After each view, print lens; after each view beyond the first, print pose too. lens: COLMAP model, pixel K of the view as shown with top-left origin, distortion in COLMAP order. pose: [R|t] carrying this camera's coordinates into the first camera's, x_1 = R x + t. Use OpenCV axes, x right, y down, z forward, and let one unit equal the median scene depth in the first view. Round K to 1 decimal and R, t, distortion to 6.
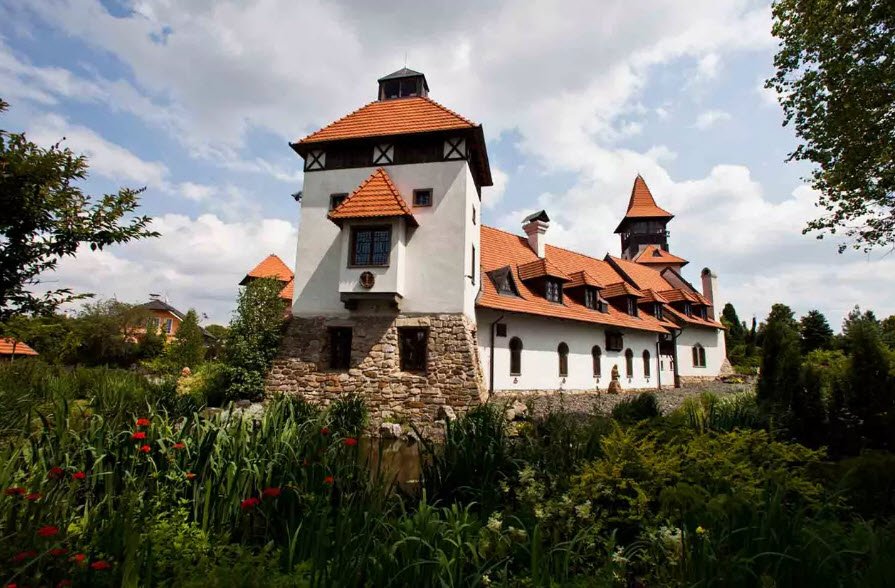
lens RADIAL K [[357.7, 0, 447.5], [0, 357.7, 294.0], [0, 0, 1]] dist [0.012874, 0.000000]
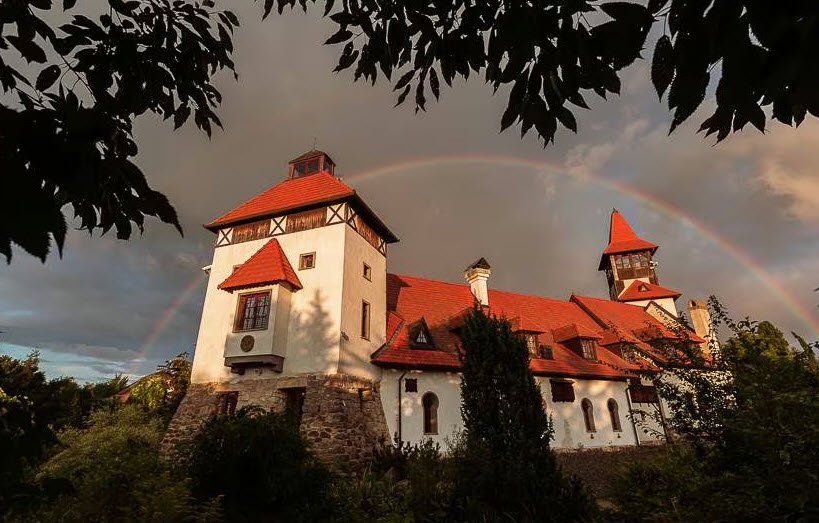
lens RADIAL K [[391.1, 0, 409.5], [0, 391.1, 261.5], [0, 0, 1]] dist [-0.002104, -0.000099]
pose [[0.984042, -0.100656, -0.146729, 0.394794], [0.068513, 0.975379, -0.209625, -0.002208], [0.164216, 0.196227, 0.966710, -0.076473]]
